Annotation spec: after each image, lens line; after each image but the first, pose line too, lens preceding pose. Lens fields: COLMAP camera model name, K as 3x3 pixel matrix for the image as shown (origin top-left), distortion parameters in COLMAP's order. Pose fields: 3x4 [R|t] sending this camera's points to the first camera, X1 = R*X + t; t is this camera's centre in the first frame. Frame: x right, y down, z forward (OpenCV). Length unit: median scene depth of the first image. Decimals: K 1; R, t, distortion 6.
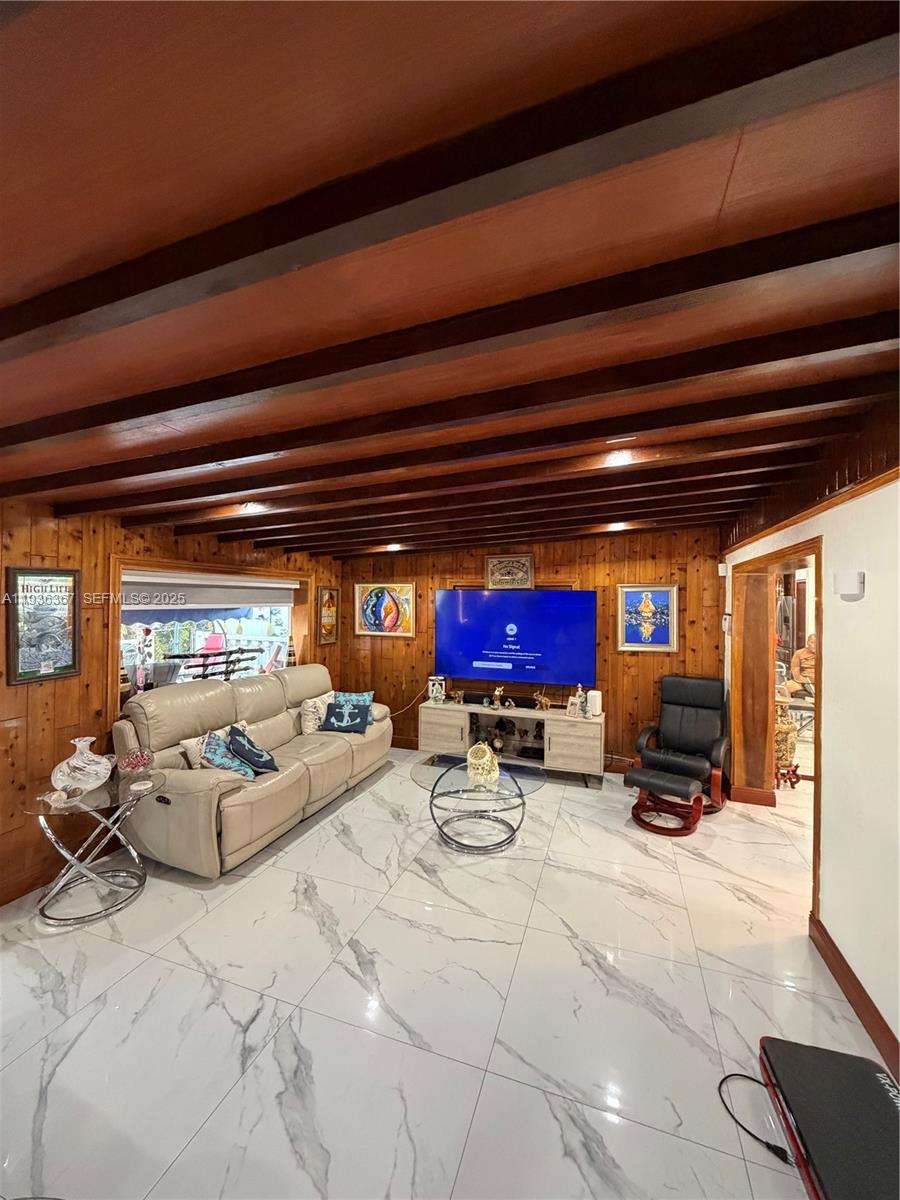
lens RADIAL K [[477.2, 0, 454.2], [0, 477.2, 600.0], [0, 0, 1]] dist [0.004080, -0.000062]
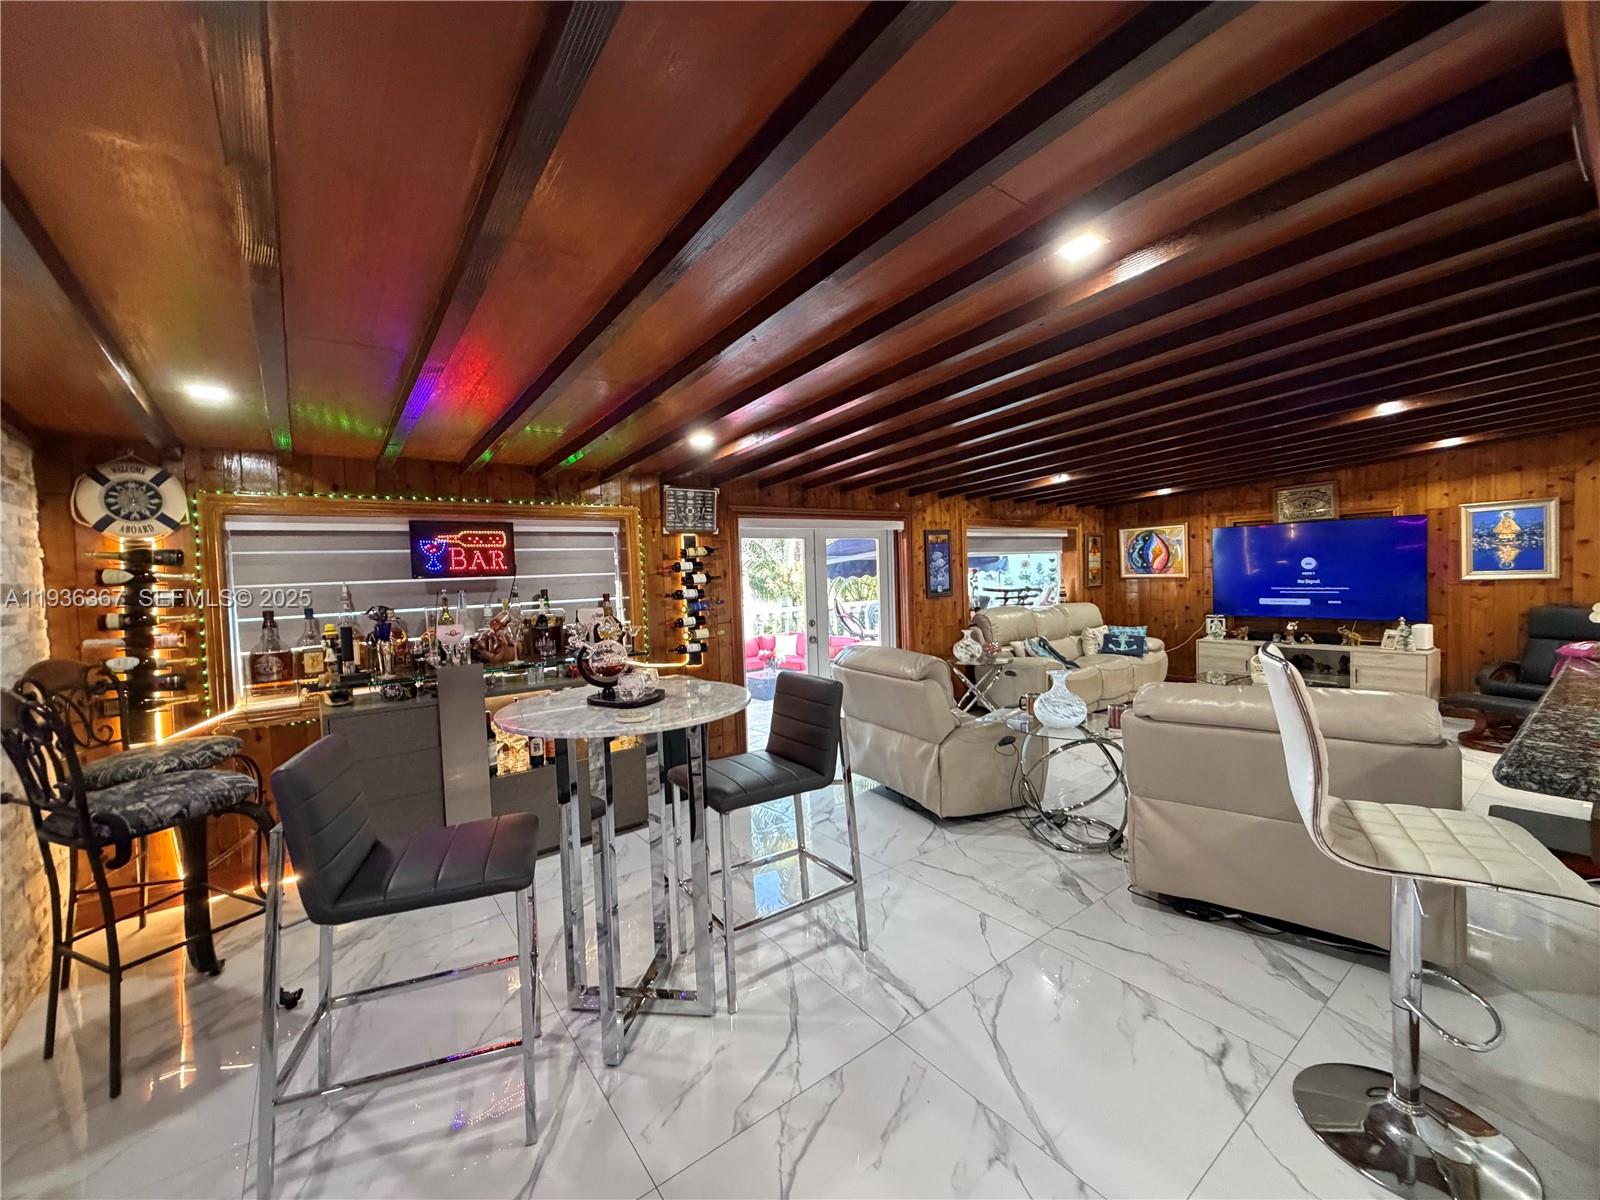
lens RADIAL K [[636.2, 0, 802.1], [0, 636.2, 596.4], [0, 0, 1]] dist [0.004080, -0.000062]
pose [[0.823817, -0.017967, -0.566571, 0.007561], [0.045242, 0.998393, 0.034123, 0.039777], [0.565047, -0.053744, 0.823306, -0.651072]]
